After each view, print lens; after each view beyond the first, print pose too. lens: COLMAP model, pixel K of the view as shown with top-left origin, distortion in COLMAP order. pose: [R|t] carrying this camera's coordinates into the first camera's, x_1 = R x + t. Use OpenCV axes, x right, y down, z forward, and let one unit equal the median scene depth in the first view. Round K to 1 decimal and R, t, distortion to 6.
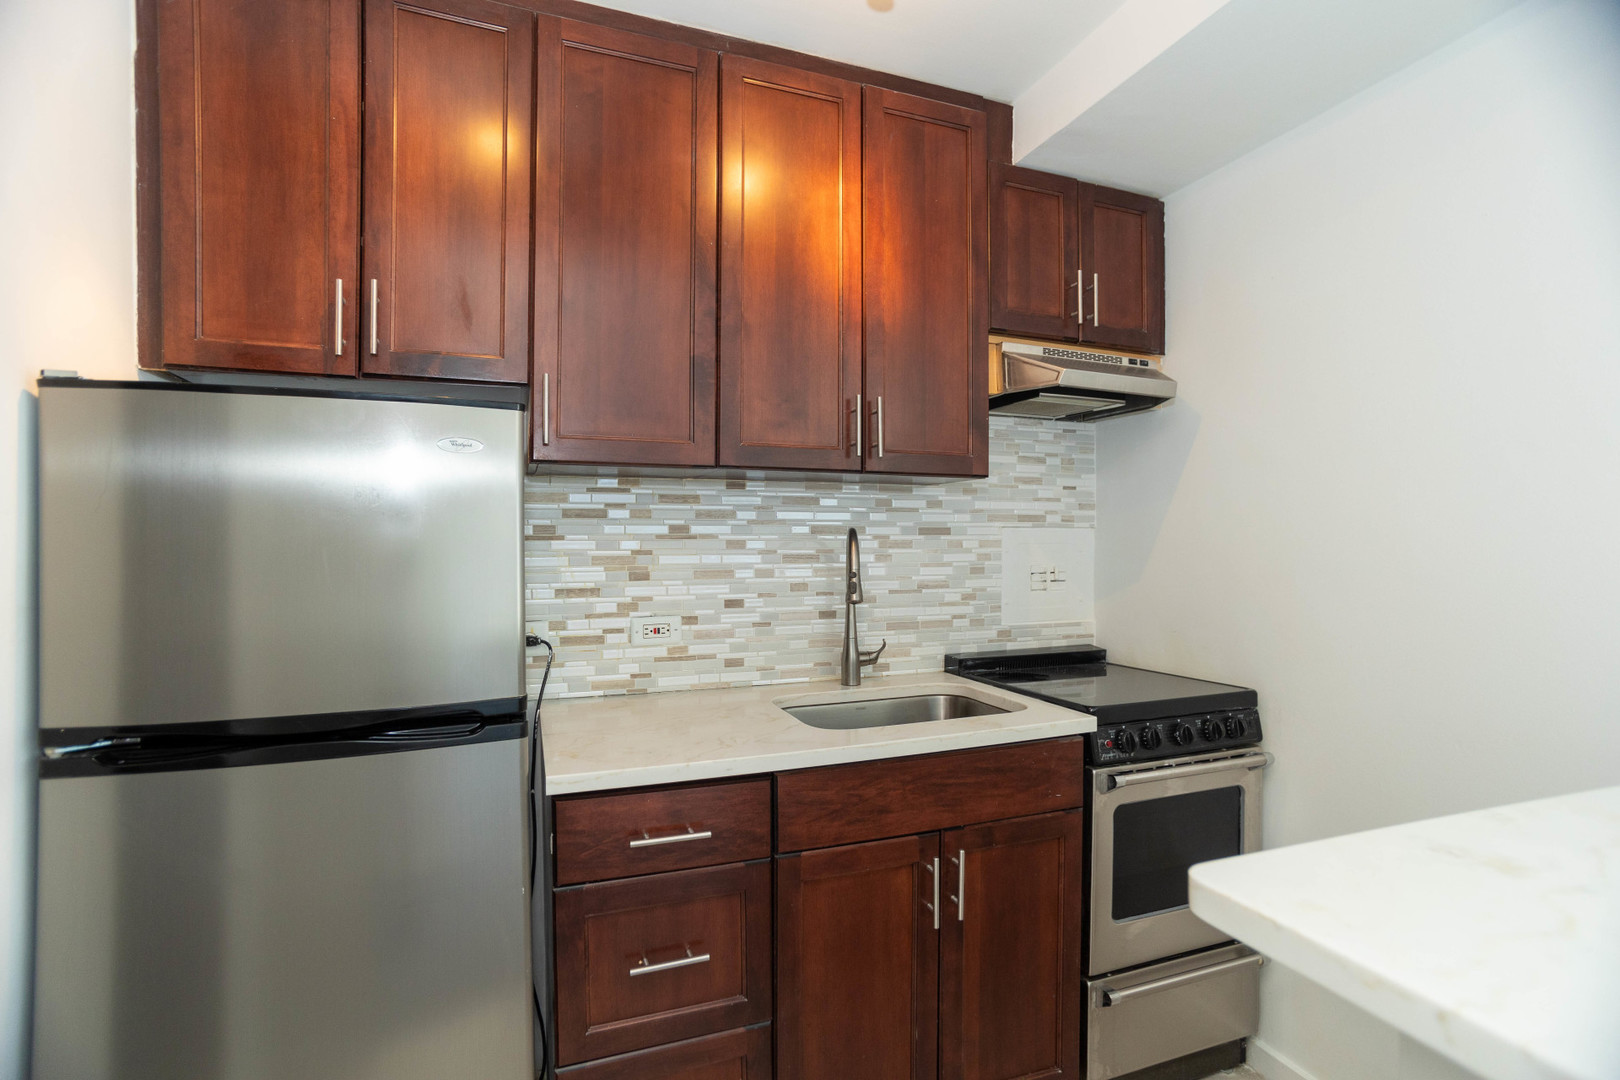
lens RADIAL K [[781.7, 0, 803.4], [0, 781.7, 536.9], [0, 0, 1]] dist [-0.075791, 0.052924]
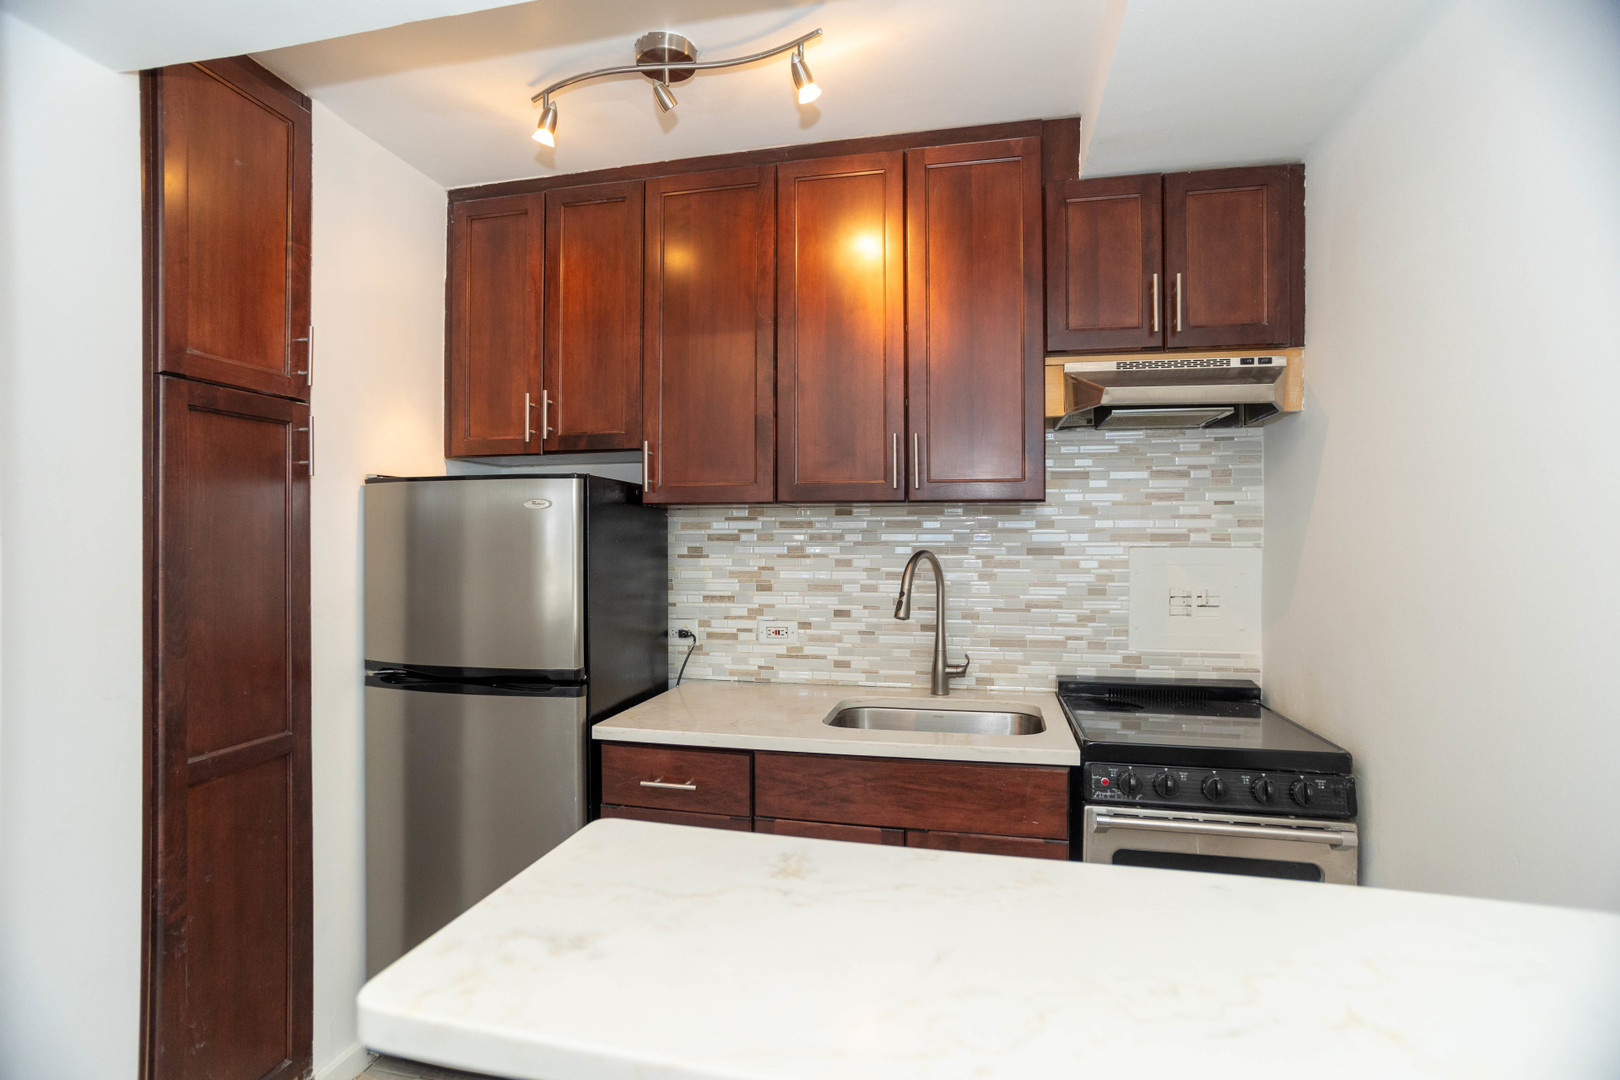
lens RADIAL K [[781.7, 0, 803.4], [0, 781.7, 536.9], [0, 0, 1]] dist [-0.075791, 0.052924]
pose [[0.833174, 0.000334, -0.553011, 0.519307], [0.002505, 0.999987, 0.004378, -0.034964], [0.553006, -0.005033, 0.833162, -0.003278]]
